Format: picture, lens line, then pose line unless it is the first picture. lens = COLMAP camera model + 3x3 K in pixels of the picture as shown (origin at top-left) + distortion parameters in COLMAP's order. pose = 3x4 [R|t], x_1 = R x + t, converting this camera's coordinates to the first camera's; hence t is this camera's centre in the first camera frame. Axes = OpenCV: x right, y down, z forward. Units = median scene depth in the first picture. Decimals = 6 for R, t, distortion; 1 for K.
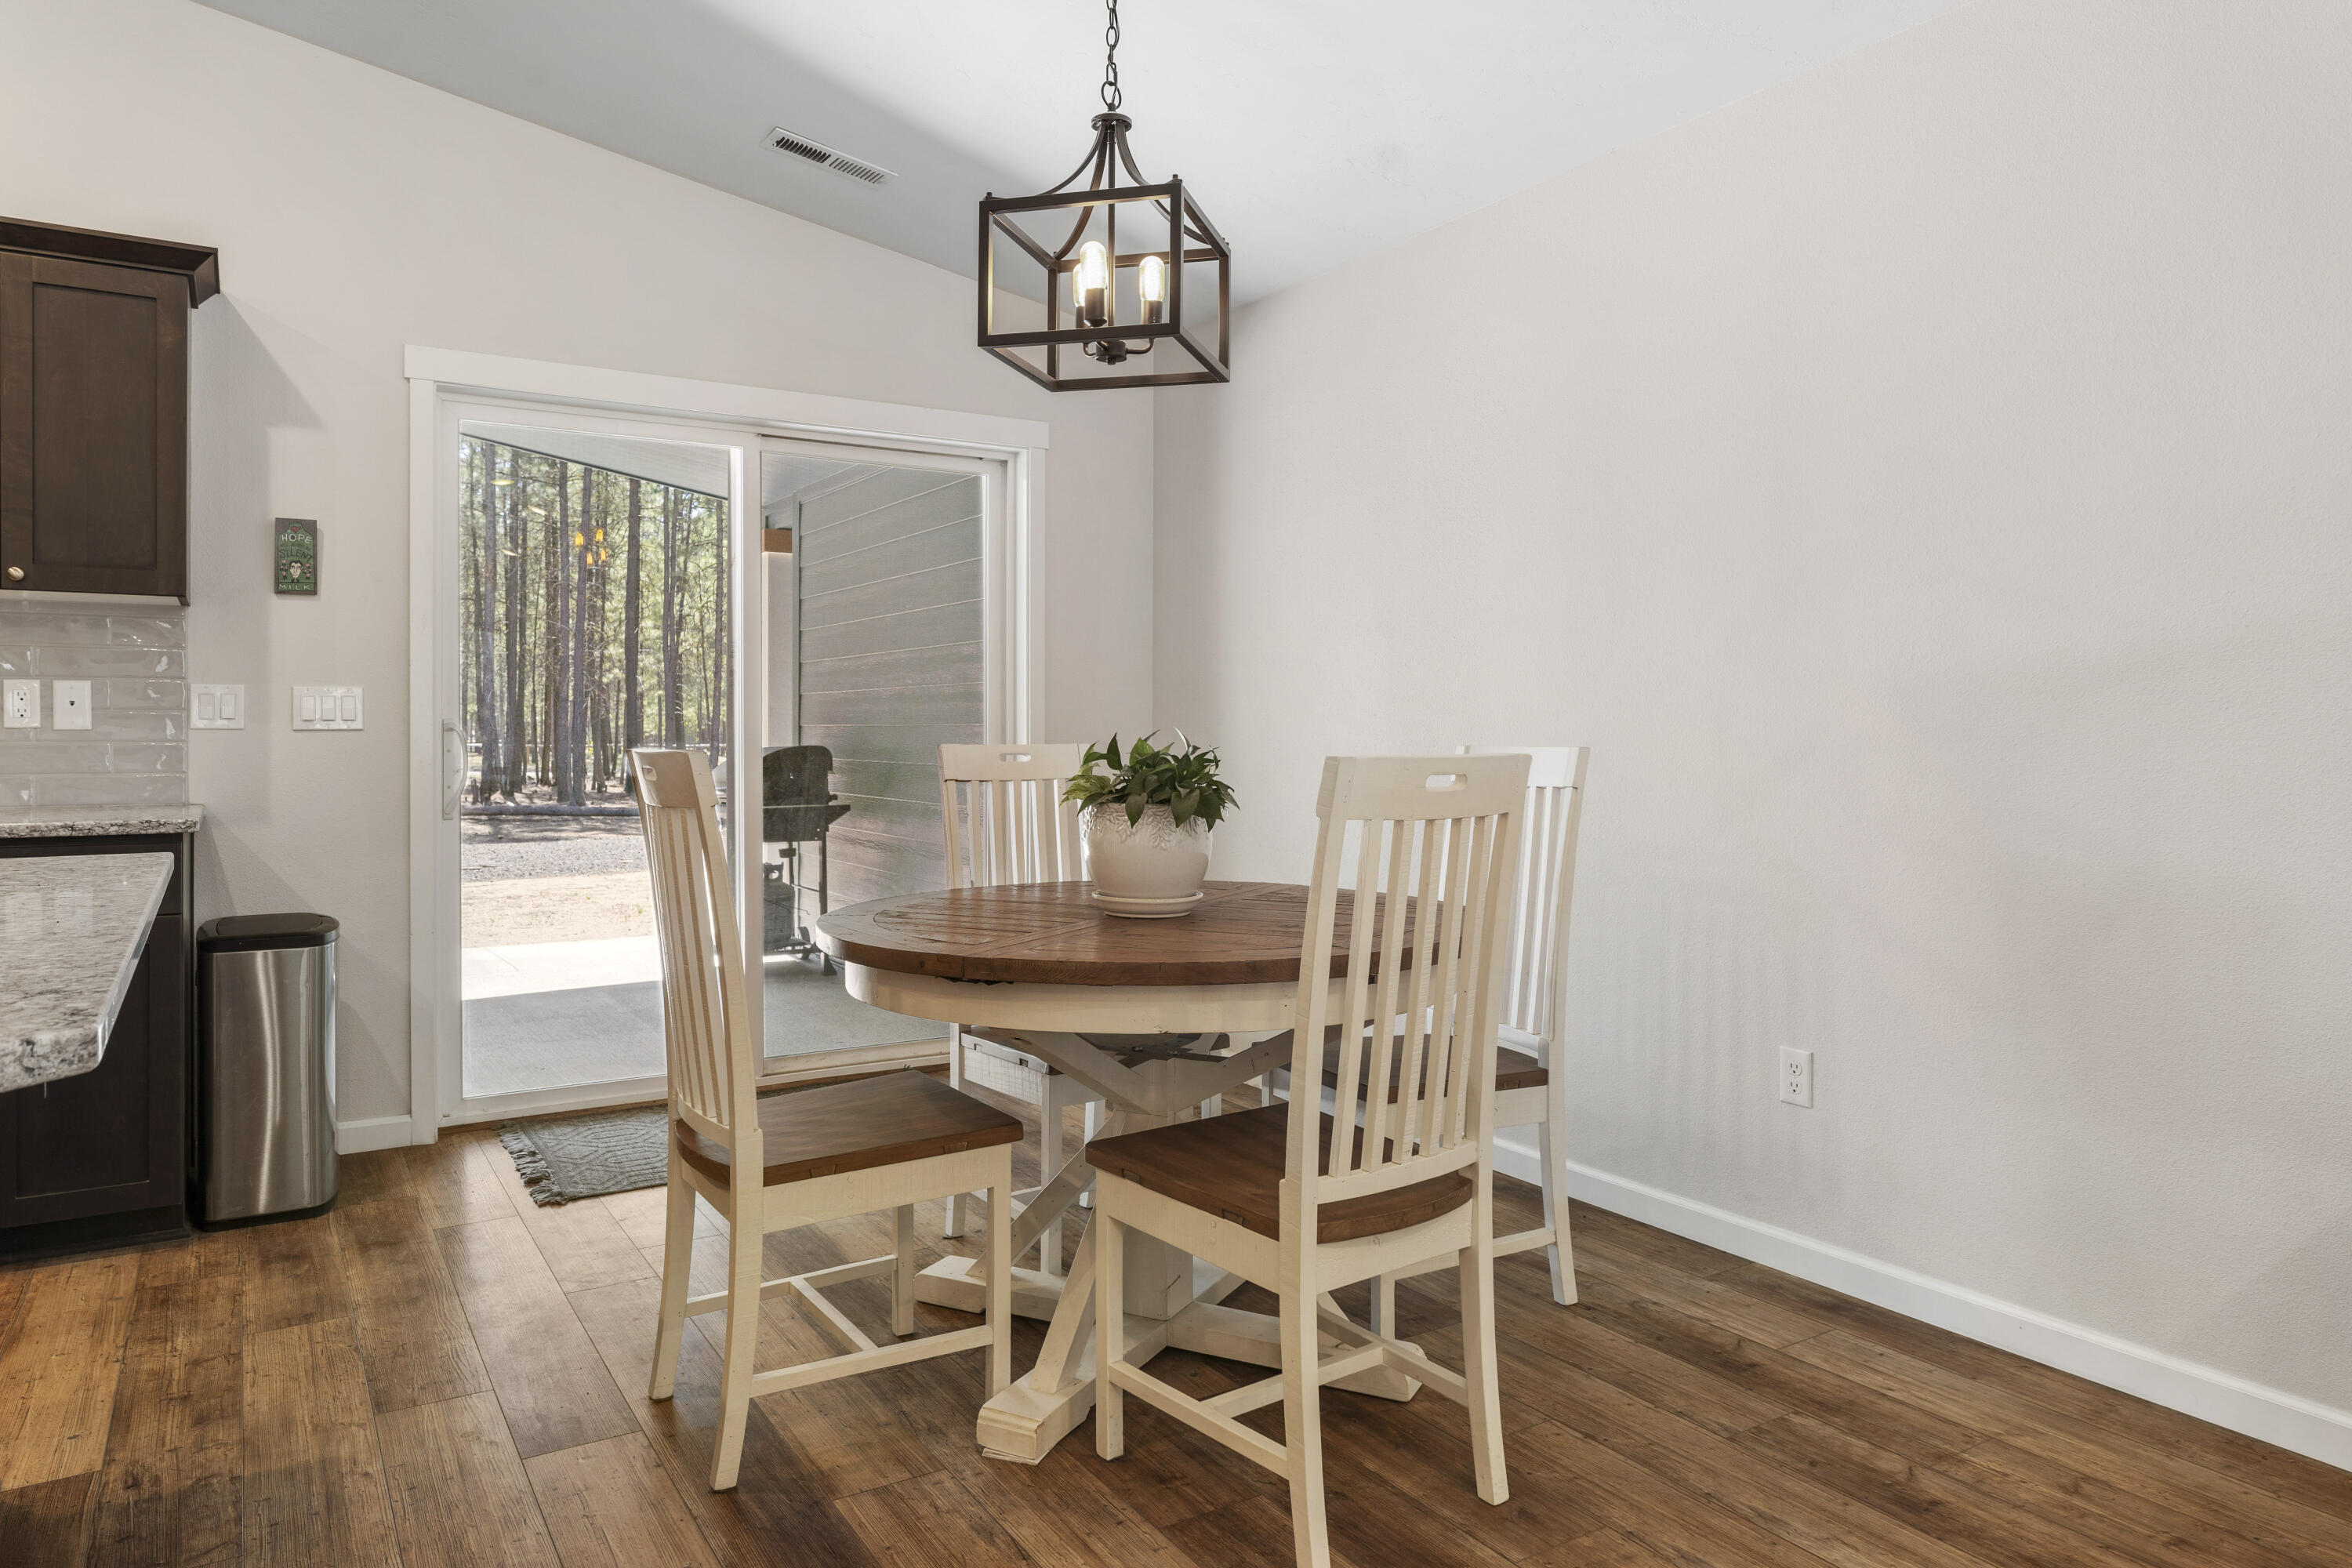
lens RADIAL K [[1483.1, 0, 1174.5], [0, 1483.1, 735.2], [0, 0, 1]] dist [-0.001596, 0.001064]
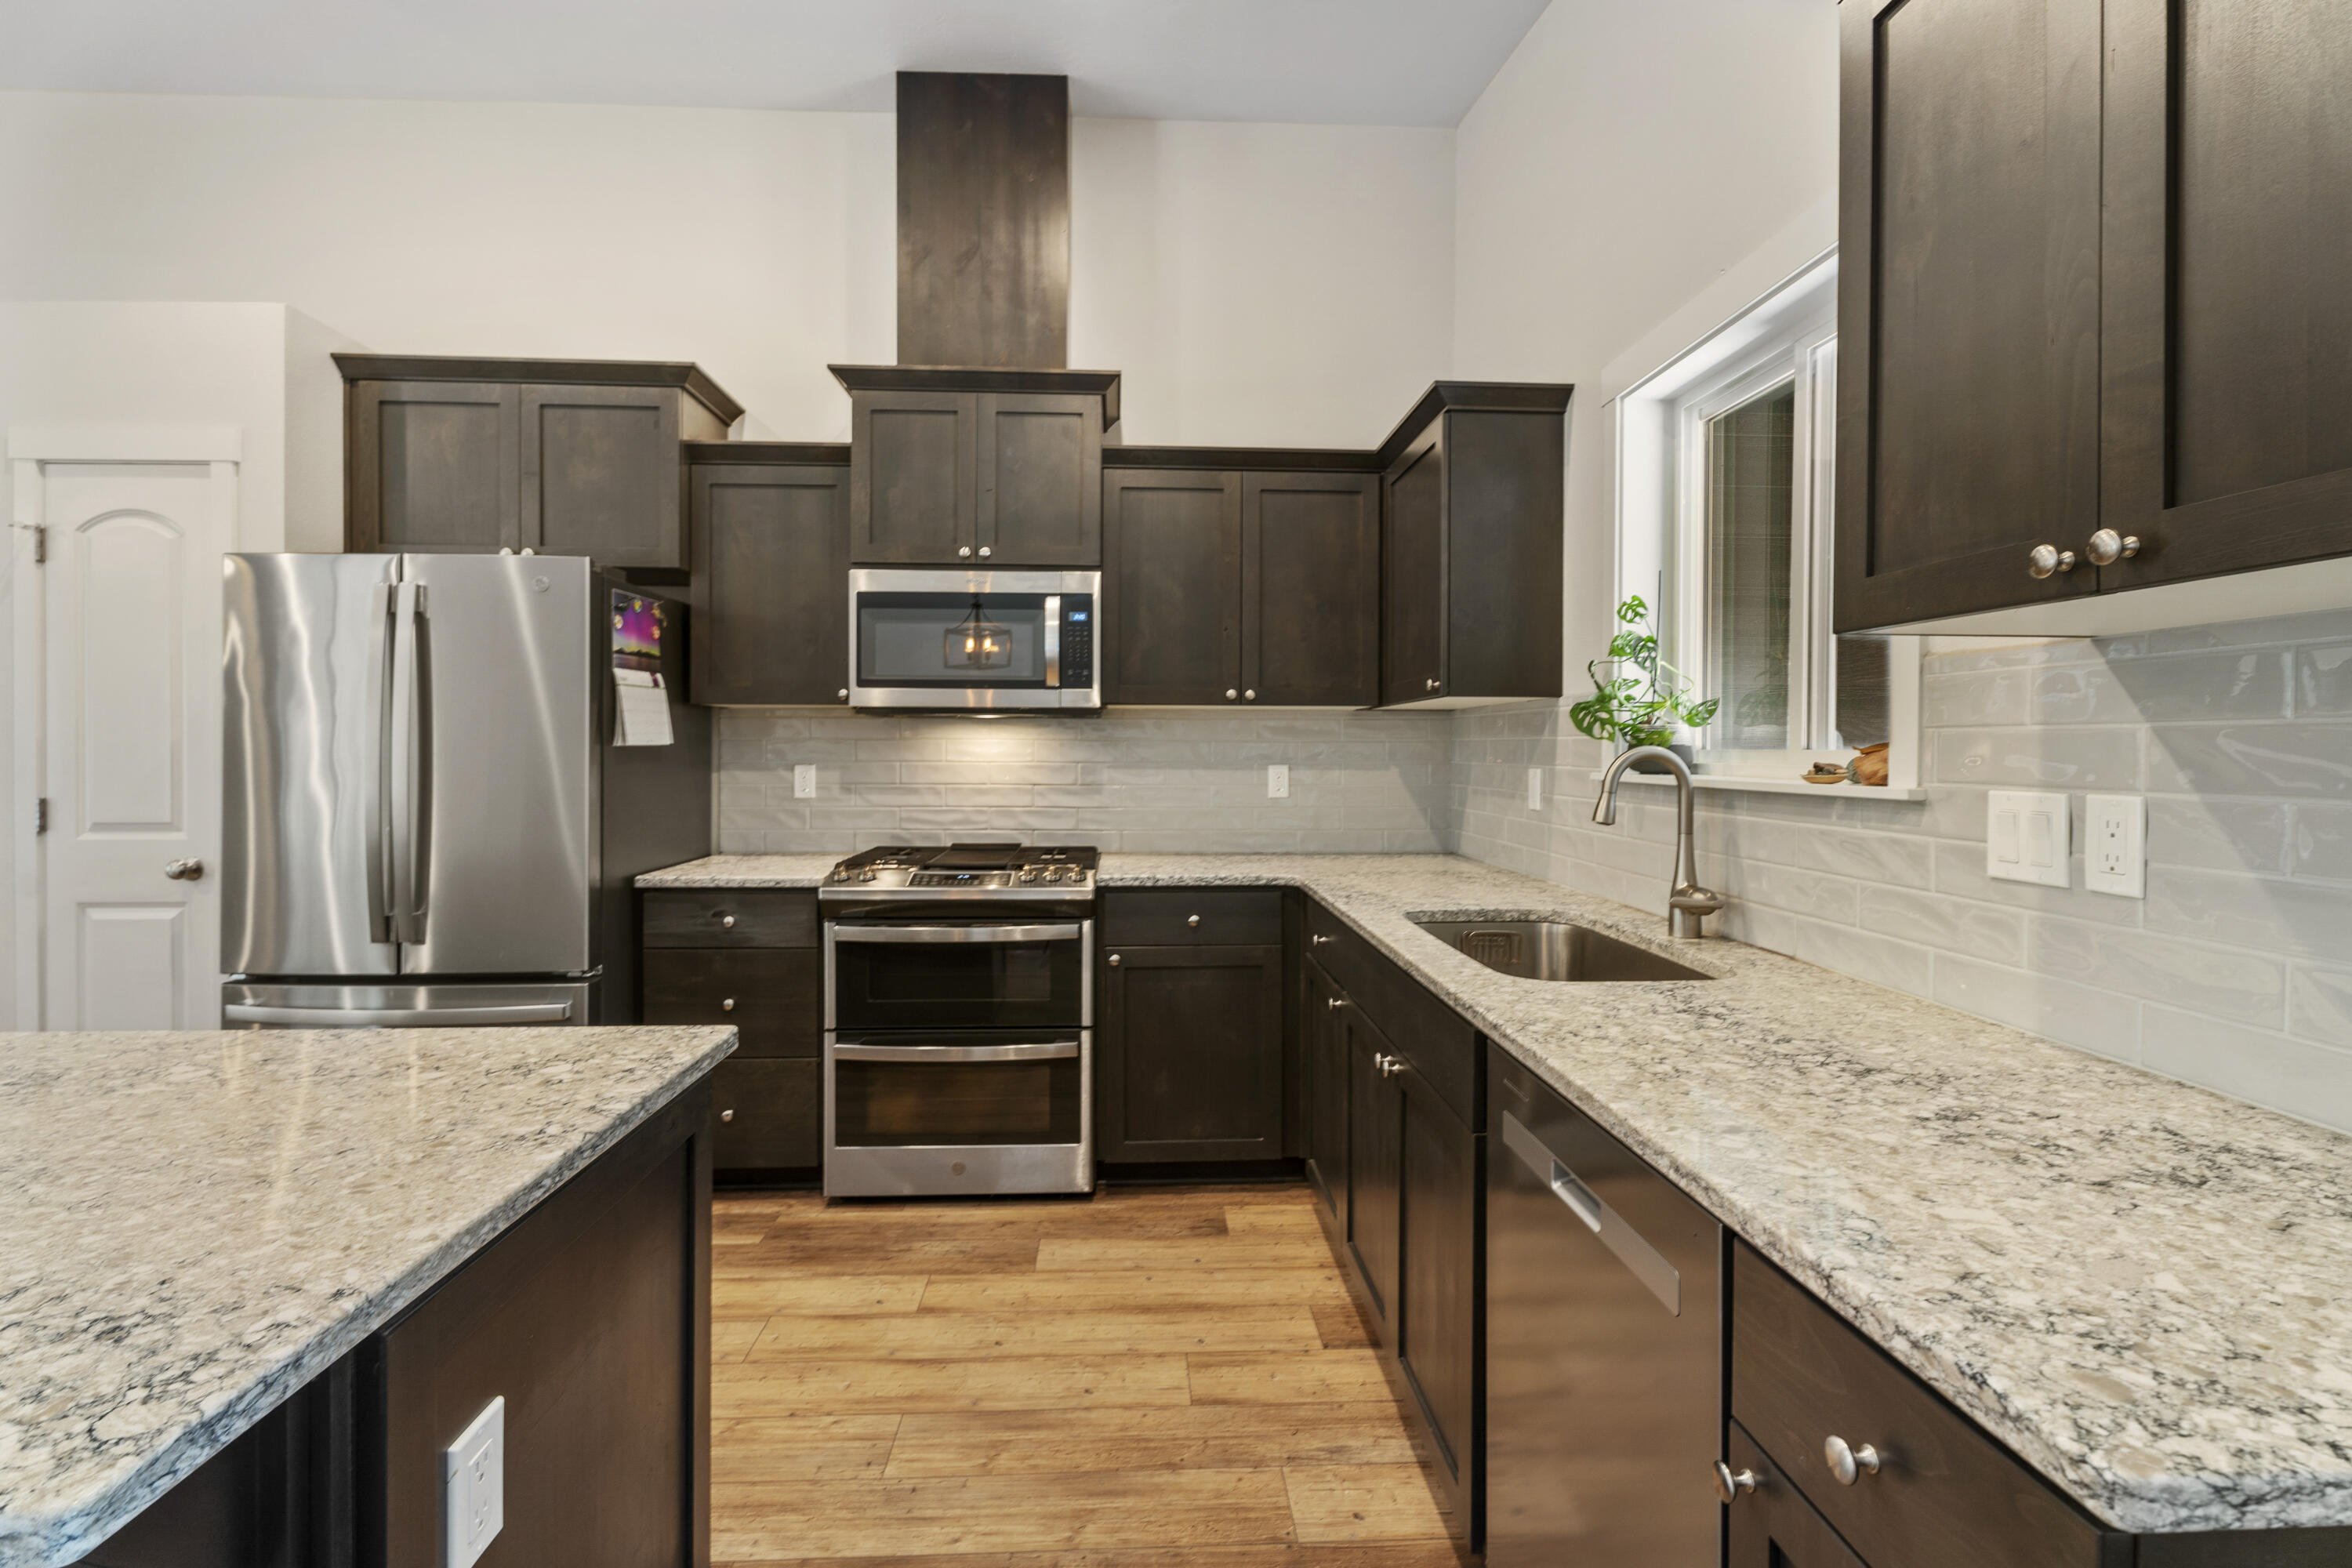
lens RADIAL K [[1061.4, 0, 1167.8], [0, 1061.4, 754.0], [0, 0, 1]] dist [0.000116, -0.000289]
pose [[-0.492762, 0.001464, -0.870163, -0.483110], [-0.007442, 0.999955, 0.005897, -0.063234], [0.870132, 0.009381, -0.492729, 1.046146]]
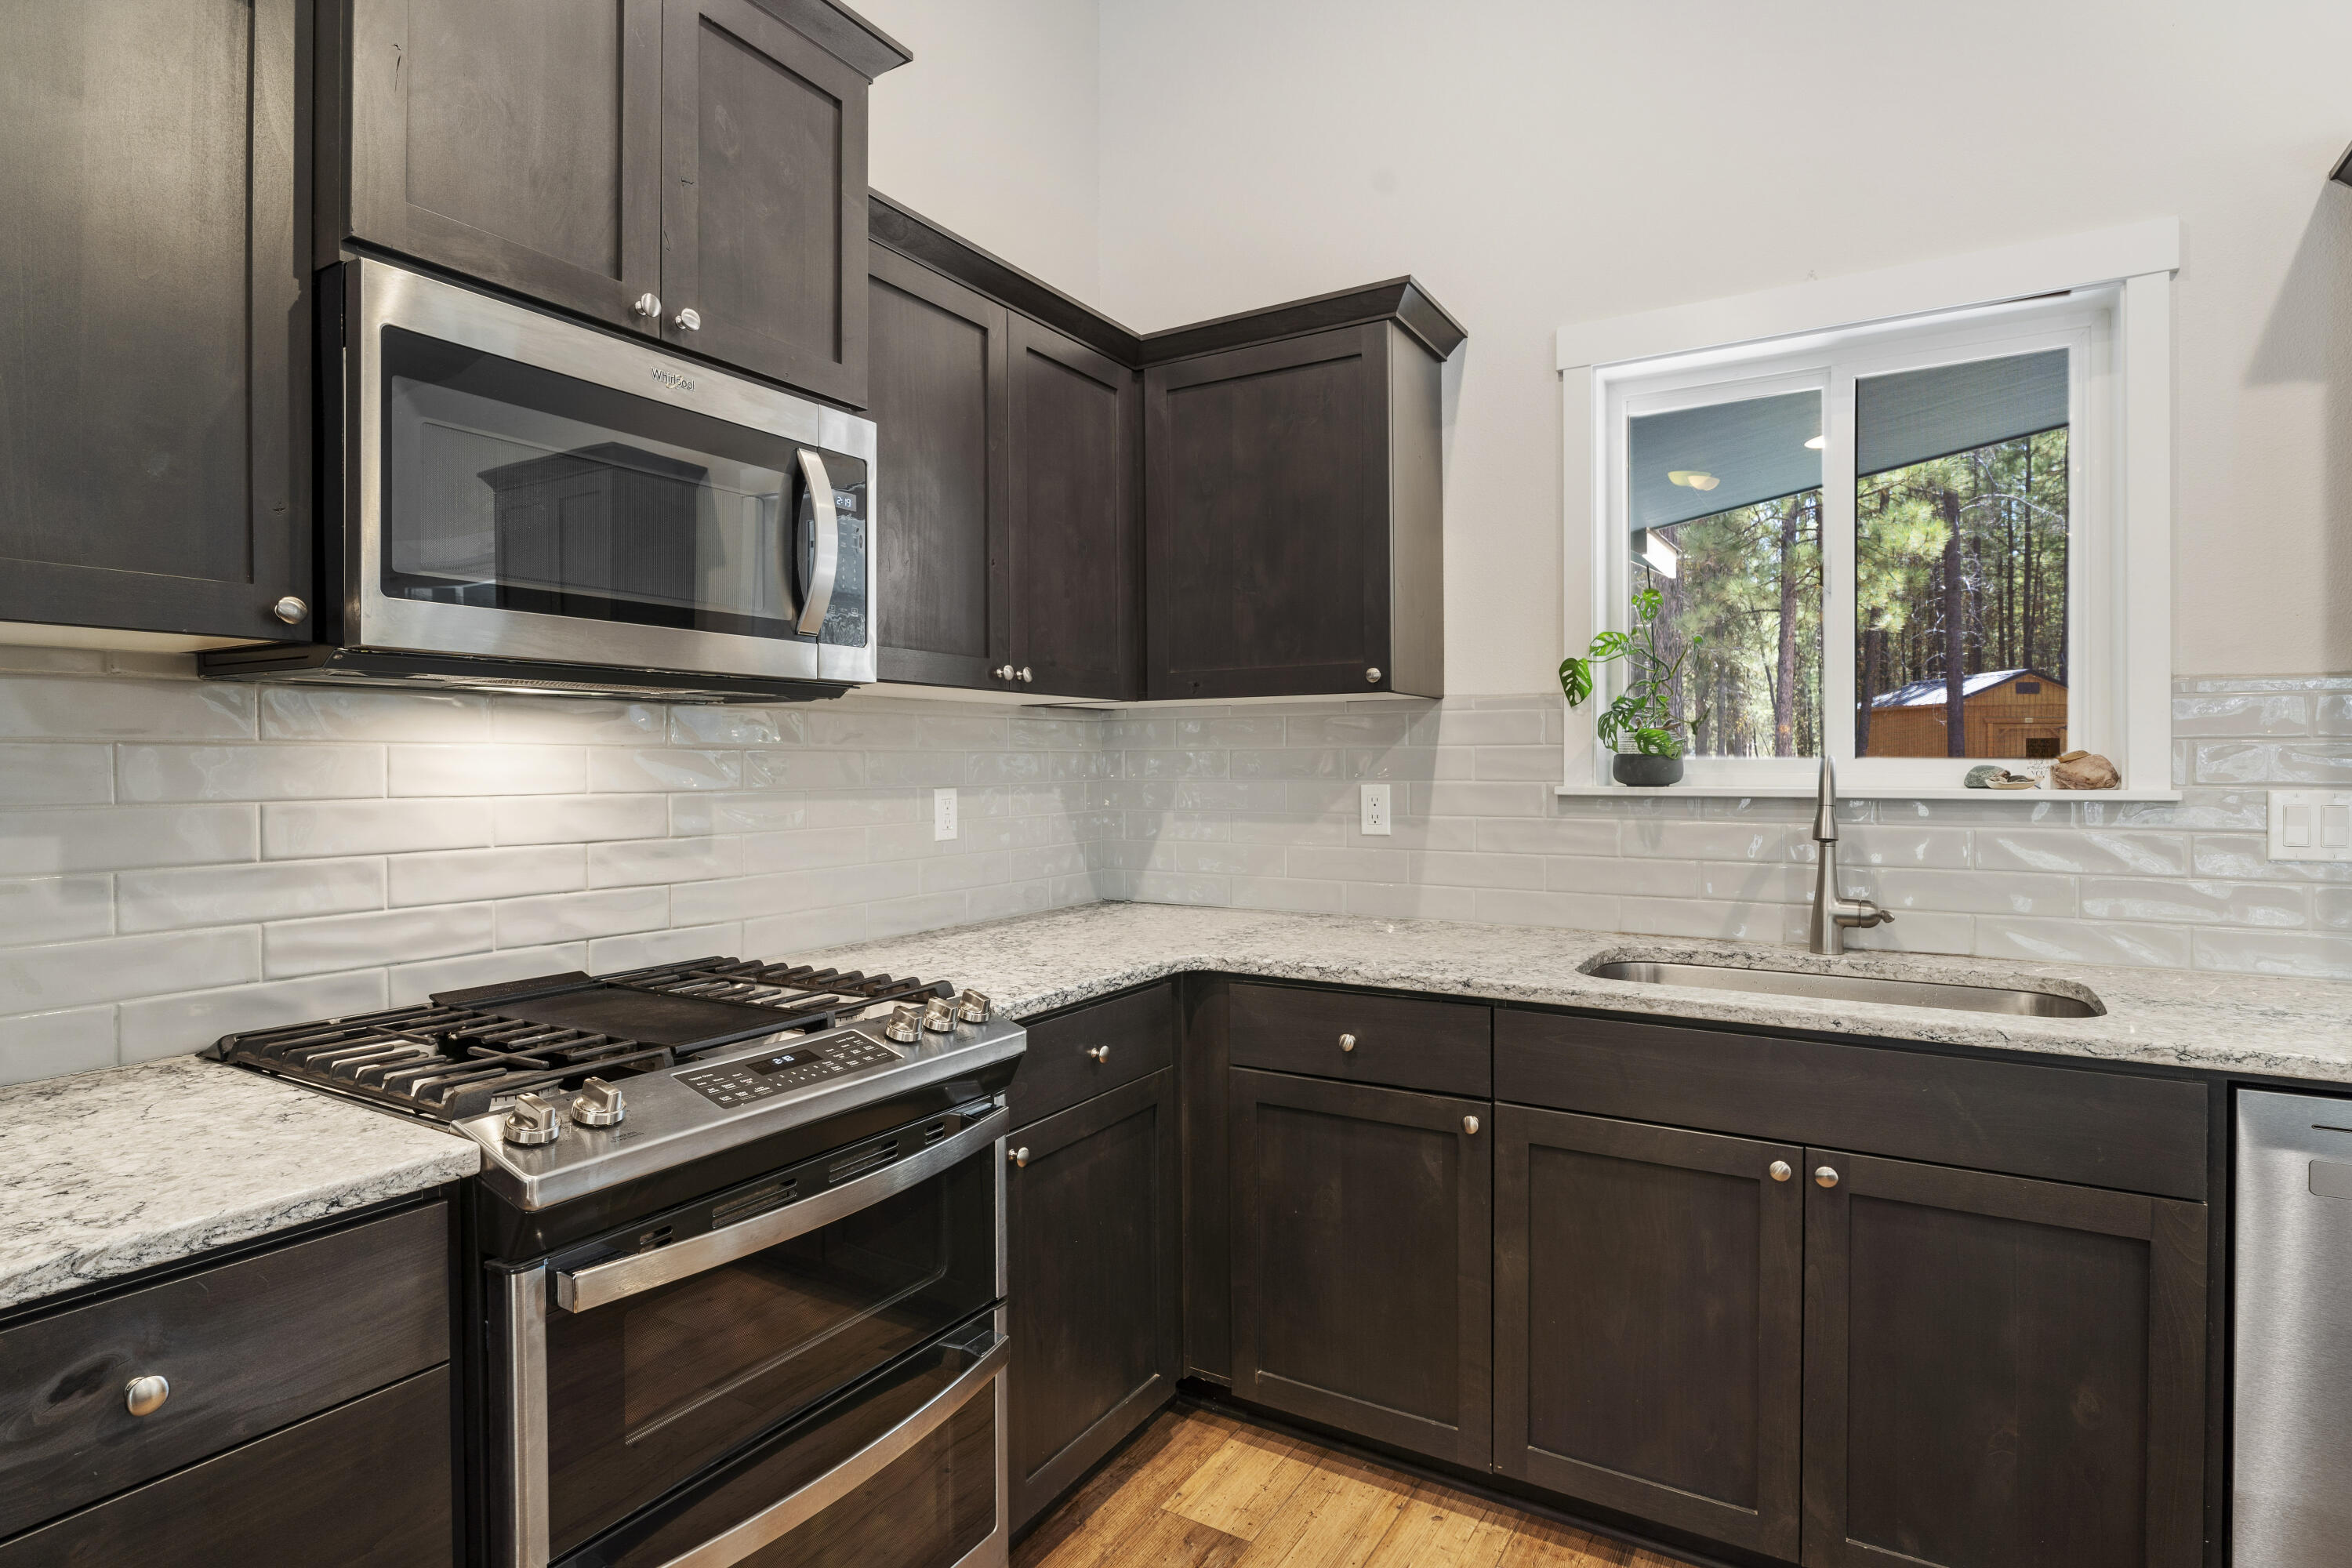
lens RADIAL K [[1220.6, 0, 1169.8], [0, 1220.6, 769.9], [0, 0, 1]] dist [-0.000177, -0.000174]
pose [[0.447869, -0.000183, -0.894099, -0.753883], [0.000731, 1.000000, 0.000162, -0.057991], [0.894099, -0.000726, 0.447869, 0.268217]]
